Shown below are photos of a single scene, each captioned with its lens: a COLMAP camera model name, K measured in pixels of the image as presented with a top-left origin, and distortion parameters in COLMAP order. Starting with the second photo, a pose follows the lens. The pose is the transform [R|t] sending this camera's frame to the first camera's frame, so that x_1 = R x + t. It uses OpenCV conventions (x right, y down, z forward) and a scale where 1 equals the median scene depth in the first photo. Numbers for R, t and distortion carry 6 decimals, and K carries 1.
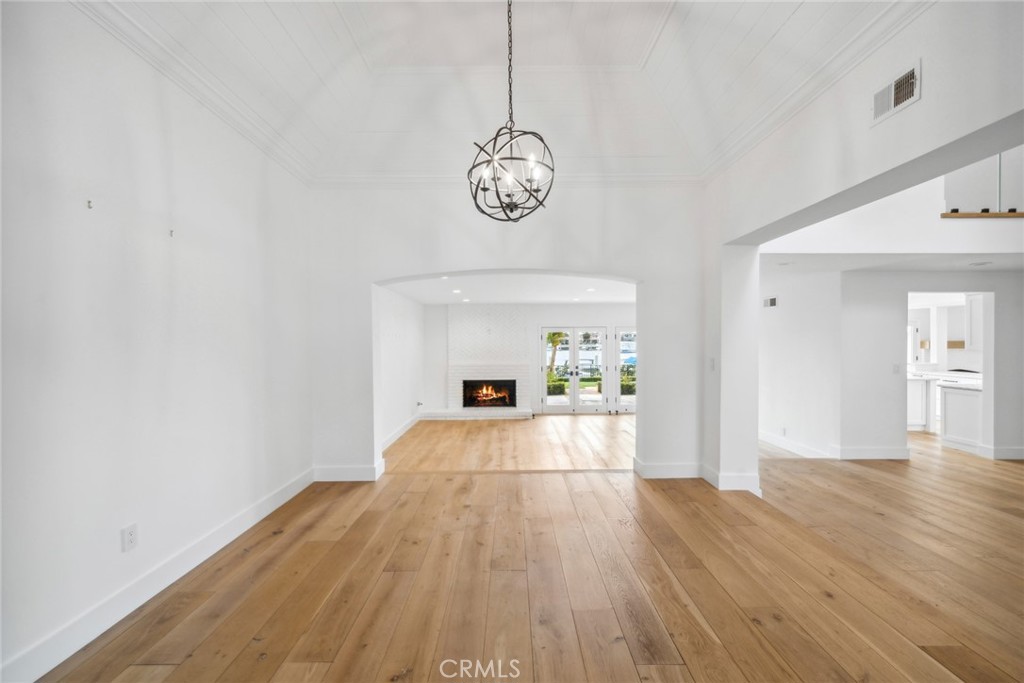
lens RADIAL K [[444.9, 0, 518.3], [0, 444.9, 338.9], [0, 0, 1]] dist [0.000964, 0.000360]
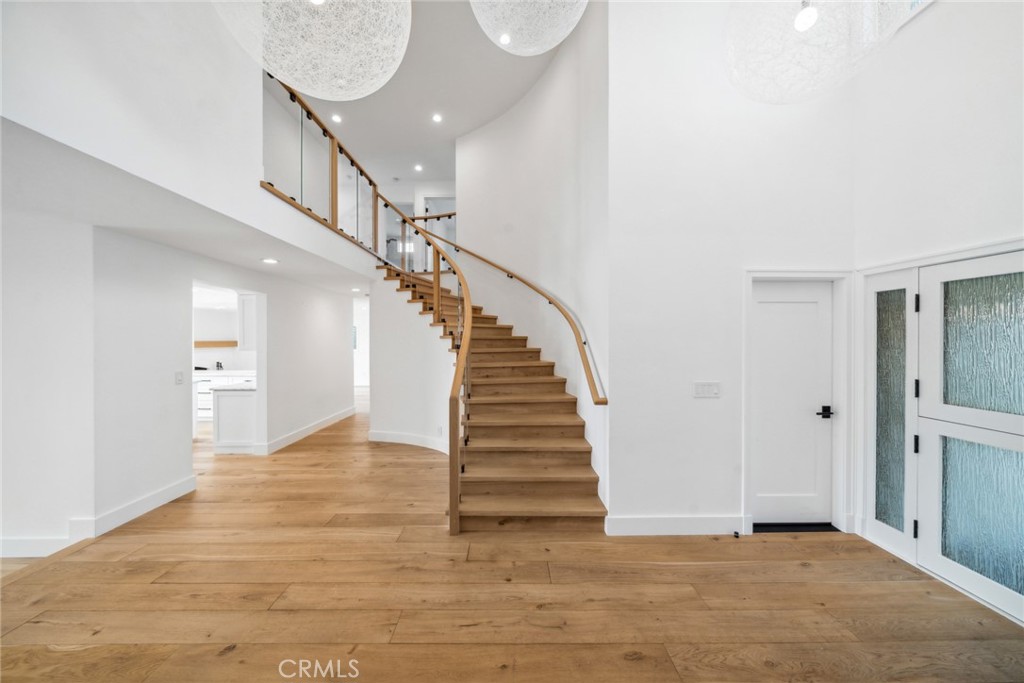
lens RADIAL K [[347.1, 0, 504.5], [0, 347.1, 338.0], [0, 0, 1]] dist [-0.007735, -0.000310]
pose [[-0.001858, 0.004305, 0.999989, 0.262206], [0.004001, 0.999983, -0.004298, 0.005096], [-0.999990, 0.003993, -0.001875, 0.448726]]
